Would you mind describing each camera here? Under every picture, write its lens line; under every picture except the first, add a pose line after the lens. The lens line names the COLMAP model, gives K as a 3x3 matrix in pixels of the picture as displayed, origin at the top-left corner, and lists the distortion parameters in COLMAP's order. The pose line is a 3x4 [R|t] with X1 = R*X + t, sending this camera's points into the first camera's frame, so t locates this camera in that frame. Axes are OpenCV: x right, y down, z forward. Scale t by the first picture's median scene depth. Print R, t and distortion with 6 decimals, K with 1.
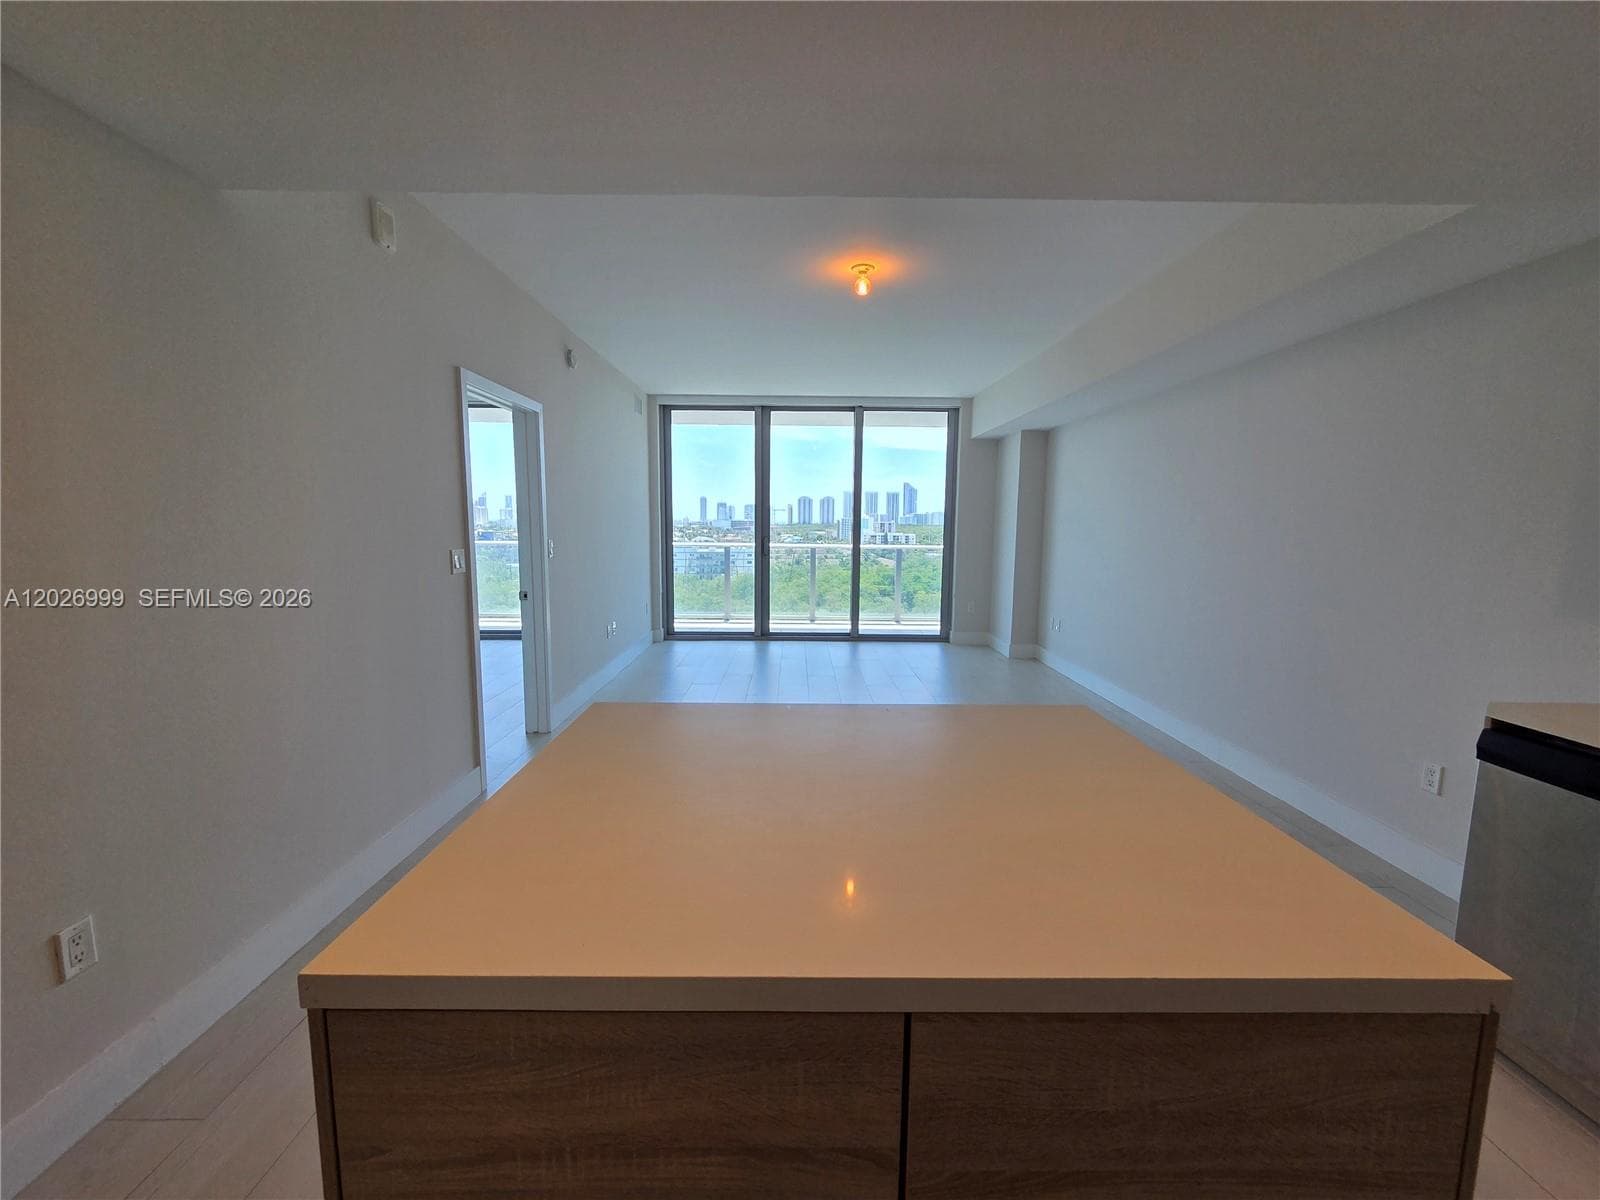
lens RADIAL K [[657.2, 0, 800.0], [0, 657.2, 600.0], [0, 0, 1]] dist [0.001479, -0.000525]
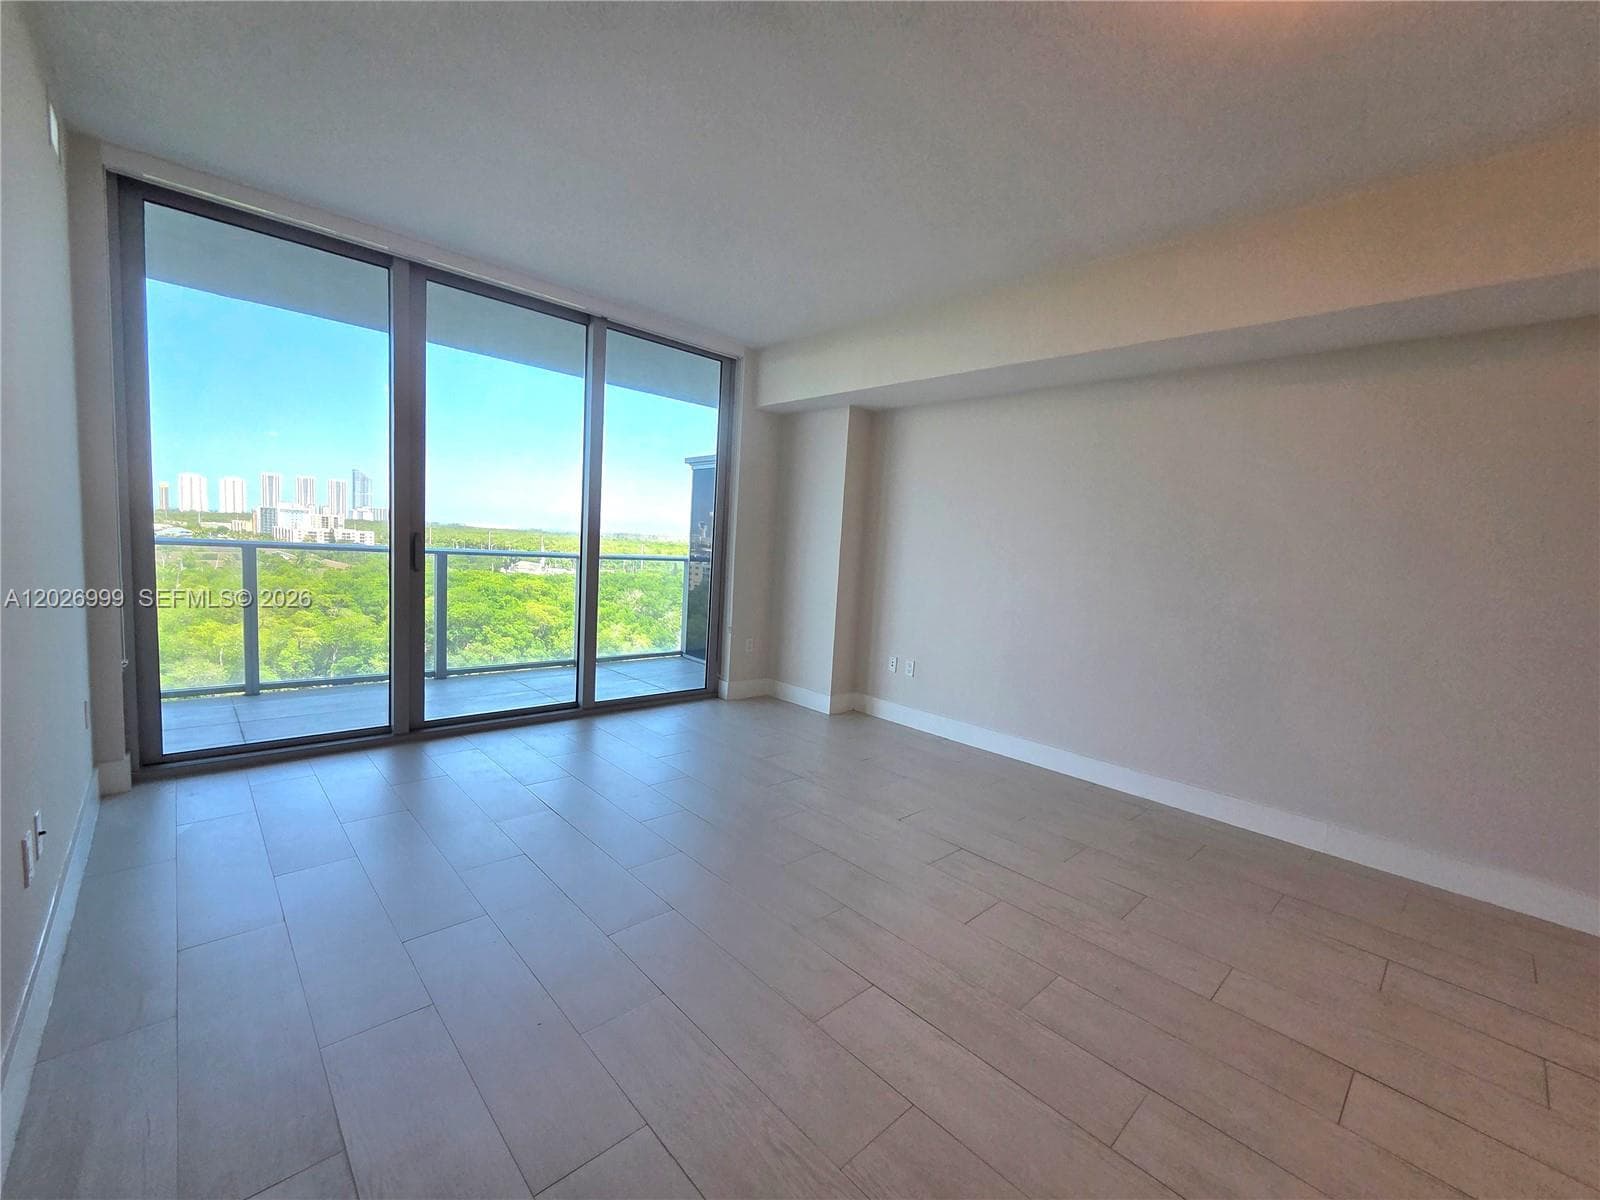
lens RADIAL K [[657.2, 0, 800.0], [0, 657.2, 600.0], [0, 0, 1]] dist [0.001479, -0.000525]
pose [[0.729733, -0.023430, 0.683331, -0.187448], [0.028422, 0.999588, 0.003921, -0.040290], [-0.683142, 0.016560, 0.730098, 0.453338]]
